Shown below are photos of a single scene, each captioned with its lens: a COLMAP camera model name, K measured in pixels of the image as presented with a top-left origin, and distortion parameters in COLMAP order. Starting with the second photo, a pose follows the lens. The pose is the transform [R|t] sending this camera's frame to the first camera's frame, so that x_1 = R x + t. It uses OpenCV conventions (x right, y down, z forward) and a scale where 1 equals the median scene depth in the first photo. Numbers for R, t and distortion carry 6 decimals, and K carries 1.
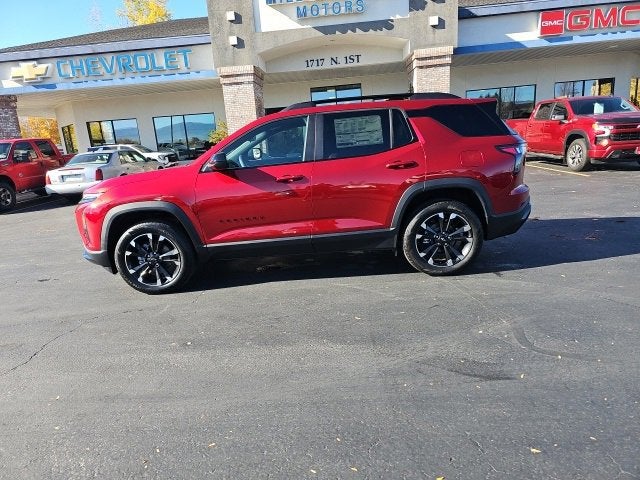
lens RADIAL K [[417.6, 0, 312.4], [0, 417.6, 245.1], [0, 0, 1]] dist [0.054901, -0.042838]
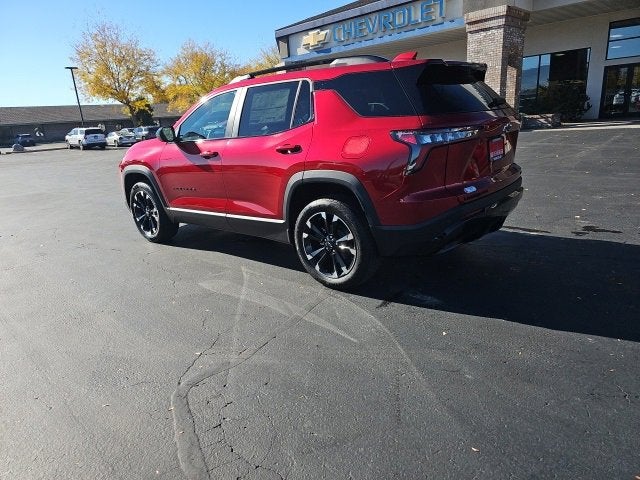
lens RADIAL K [[423.2, 0, 314.9], [0, 423.2, 238.8], [0, 0, 1]] dist [0.055147, -0.041474]
pose [[0.769434, 0.193787, -0.608620, 0.183014], [-0.140376, 0.980873, 0.134847, -0.030511], [0.623110, -0.018320, 0.781919, 0.079628]]
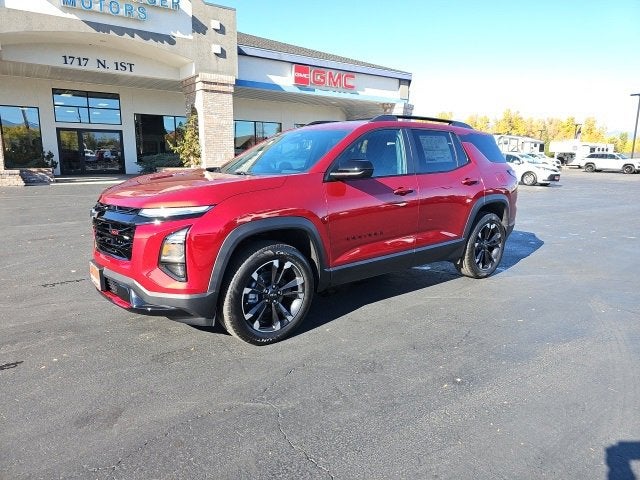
lens RADIAL K [[417.6, 0, 318.0], [0, 417.6, 232.6], [0, 0, 1]] dist [0.054901, -0.042838]
pose [[0.774534, -0.034479, 0.631592, -0.184899], [0.087696, 0.994723, -0.053242, -0.006951], [-0.626423, 0.096626, 0.773471, 0.088730]]
